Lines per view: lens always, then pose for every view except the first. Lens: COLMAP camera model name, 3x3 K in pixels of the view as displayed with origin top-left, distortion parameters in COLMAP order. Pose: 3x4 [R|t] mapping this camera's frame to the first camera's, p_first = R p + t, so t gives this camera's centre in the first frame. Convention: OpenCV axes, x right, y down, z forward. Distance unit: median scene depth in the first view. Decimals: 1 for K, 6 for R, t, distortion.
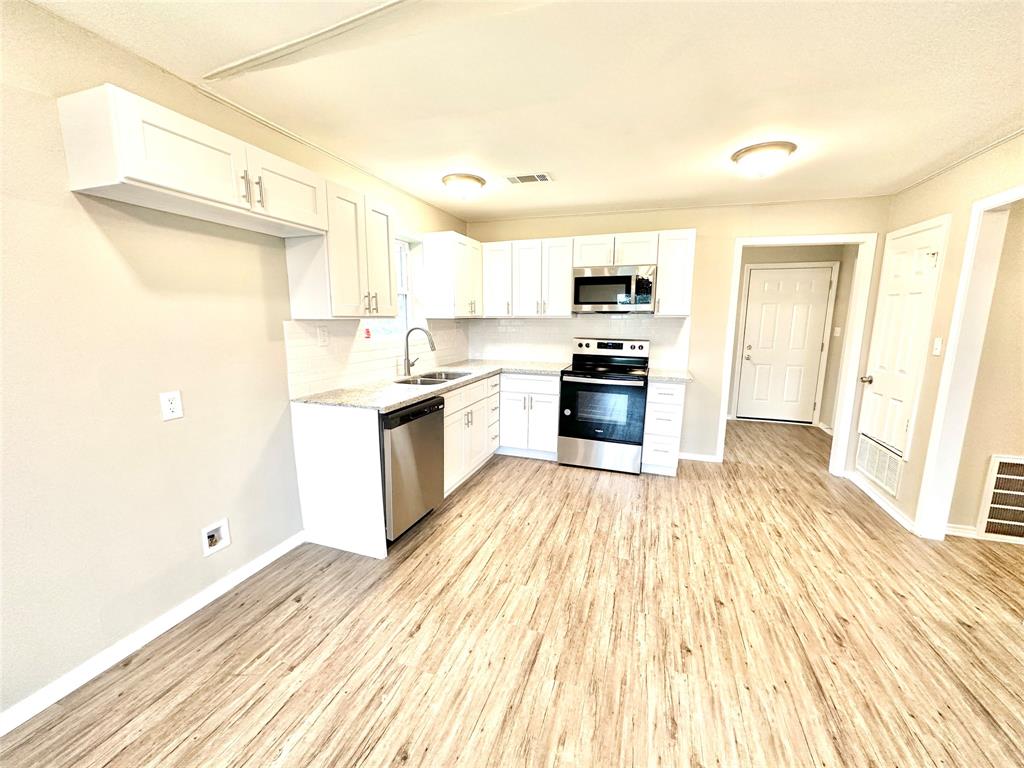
lens RADIAL K [[406.1, 0, 512.3], [0, 406.1, 385.0], [0, 0, 1]] dist [-0.002722, 0.000492]
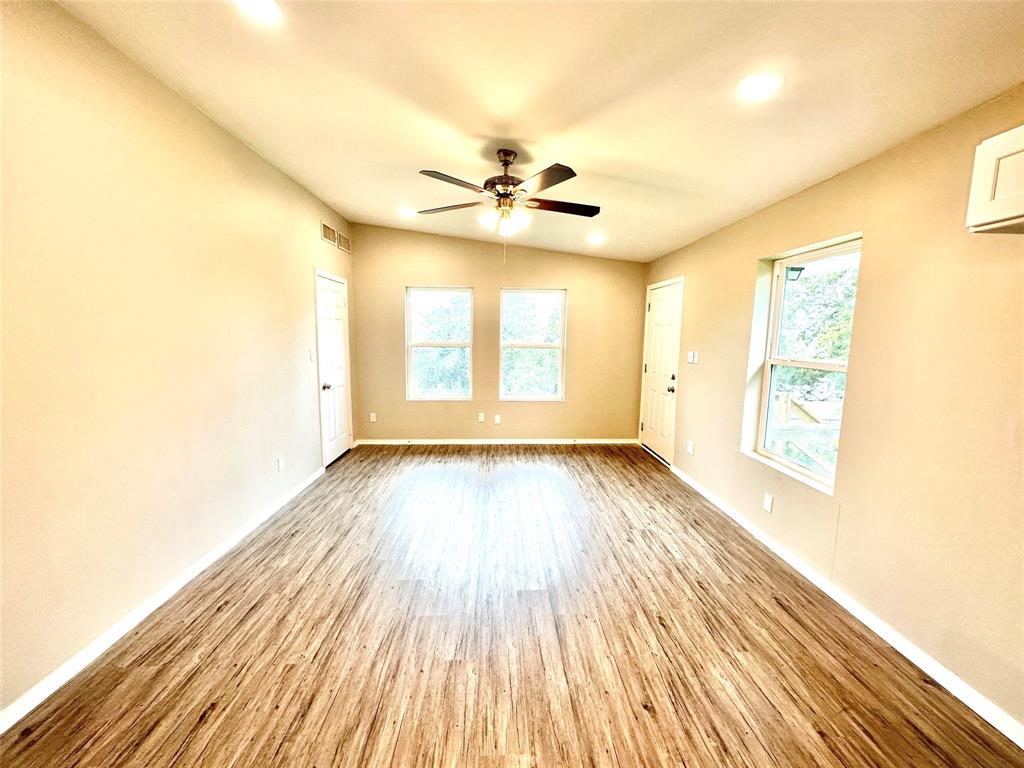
lens RADIAL K [[406.1, 0, 510.1], [0, 406.1, 384.0], [0, 0, 1]] dist [-0.002722, 0.000492]
pose [[-0.935584, 0.025104, -0.352211, 0.248463], [-0.074638, 0.960872, 0.266749, -0.153492], [0.345126, 0.275854, -0.897102, 0.787579]]
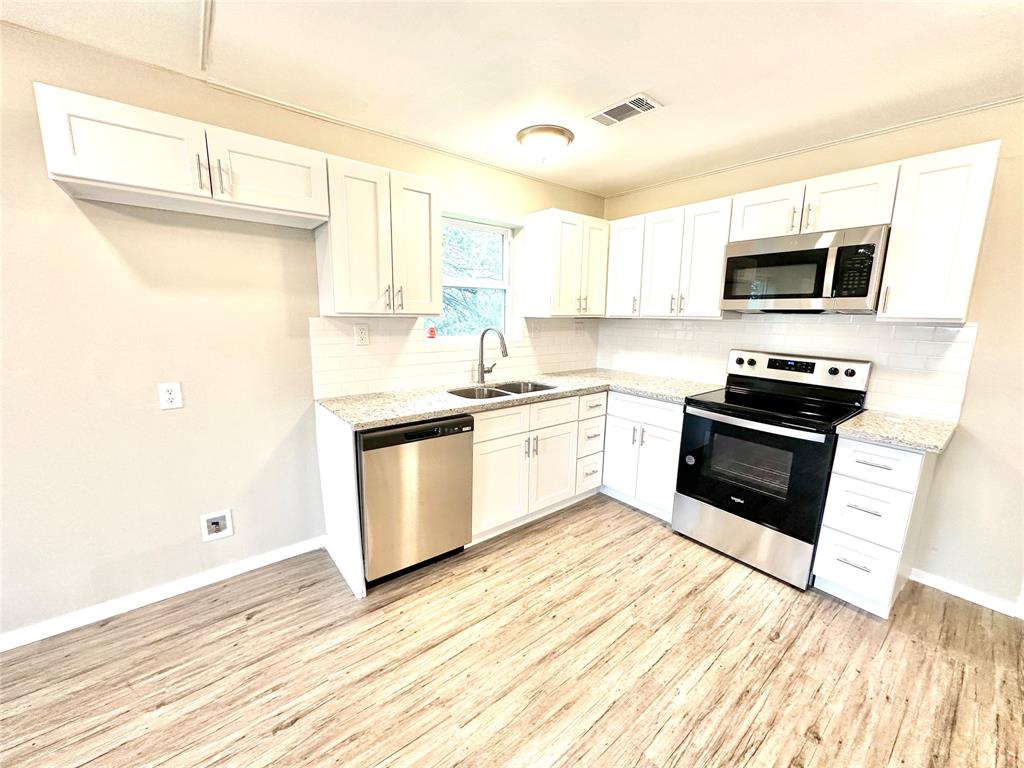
lens RADIAL K [[406.1, 0, 514.7], [0, 406.1, 384.3], [0, 0, 1]] dist [-0.002722, 0.000492]
pose [[0.848544, 0.101076, -0.519381, 0.296499], [-0.099703, 0.994545, 0.030656, -0.064338], [0.519646, 0.025771, 0.853993, 0.359666]]
